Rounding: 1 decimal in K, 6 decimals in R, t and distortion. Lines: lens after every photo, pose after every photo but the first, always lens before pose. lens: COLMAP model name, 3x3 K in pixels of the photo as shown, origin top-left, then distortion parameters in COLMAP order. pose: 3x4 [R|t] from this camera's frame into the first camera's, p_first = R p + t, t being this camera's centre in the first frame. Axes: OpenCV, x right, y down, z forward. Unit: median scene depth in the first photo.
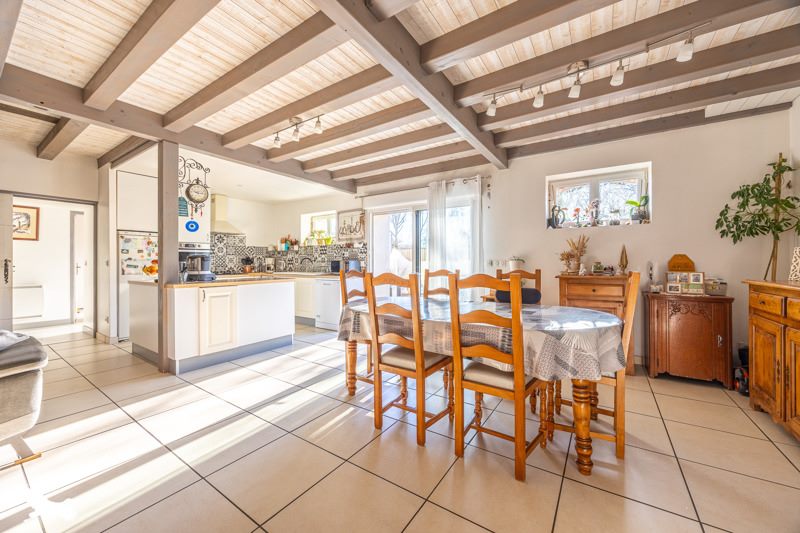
lens RADIAL K [[310.1, 0, 402.0], [0, 310.1, 263.7], [0, 0, 1]] dist [0.000246, -0.000464]
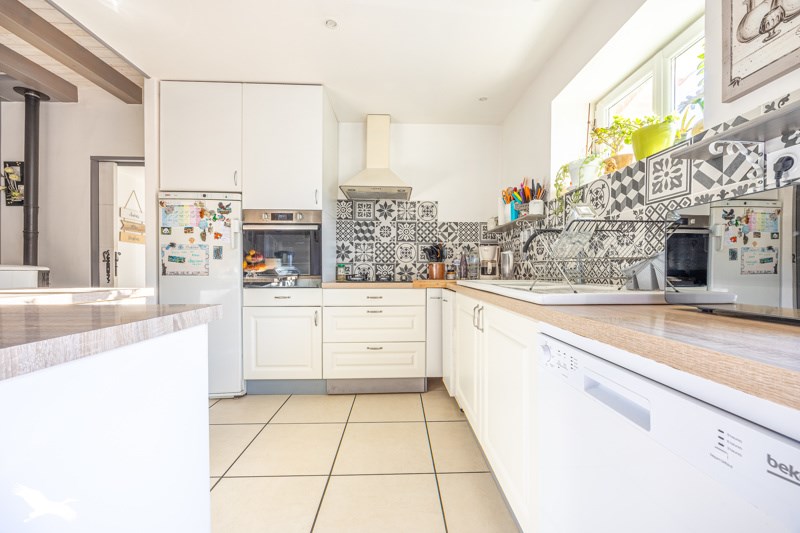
lens RADIAL K [[310.1, 0, 406.7], [0, 310.1, 272.7], [0, 0, 1]] dist [0.000246, -0.000464]
pose [[0.592164, 0.011841, -0.805730, -0.164171], [-0.007777, 0.999929, 0.008980, 0.016736], [0.805780, 0.000949, 0.592214, 0.729326]]
